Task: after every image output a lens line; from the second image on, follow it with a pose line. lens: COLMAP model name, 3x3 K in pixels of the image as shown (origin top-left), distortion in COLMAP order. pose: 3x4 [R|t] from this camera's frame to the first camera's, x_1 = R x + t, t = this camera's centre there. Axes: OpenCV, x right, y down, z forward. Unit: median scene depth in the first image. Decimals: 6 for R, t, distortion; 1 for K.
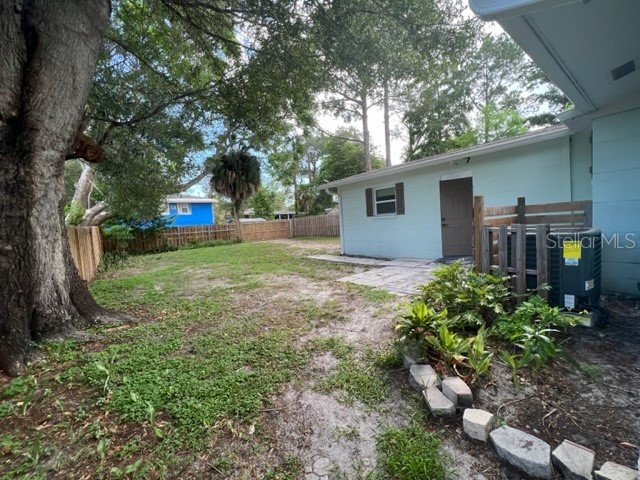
lens RADIAL K [[267.7, 0, 325.7], [0, 267.7, 241.8], [0, 0, 1]] dist [0.000922, 0.000053]
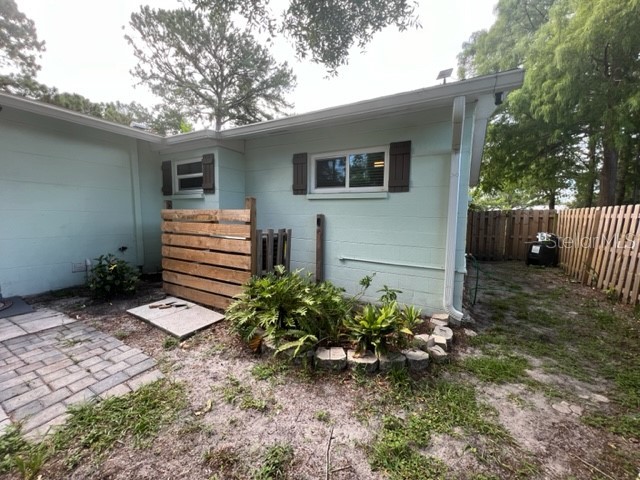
lens RADIAL K [[267.7, 0, 325.7], [0, 267.7, 241.8], [0, 0, 1]] dist [0.000922, 0.000053]
pose [[-0.404356, -0.026152, 0.914228, -0.118611], [0.078874, 0.994870, 0.063344, -0.018137], [-0.911194, 0.097722, -0.400219, 0.414792]]
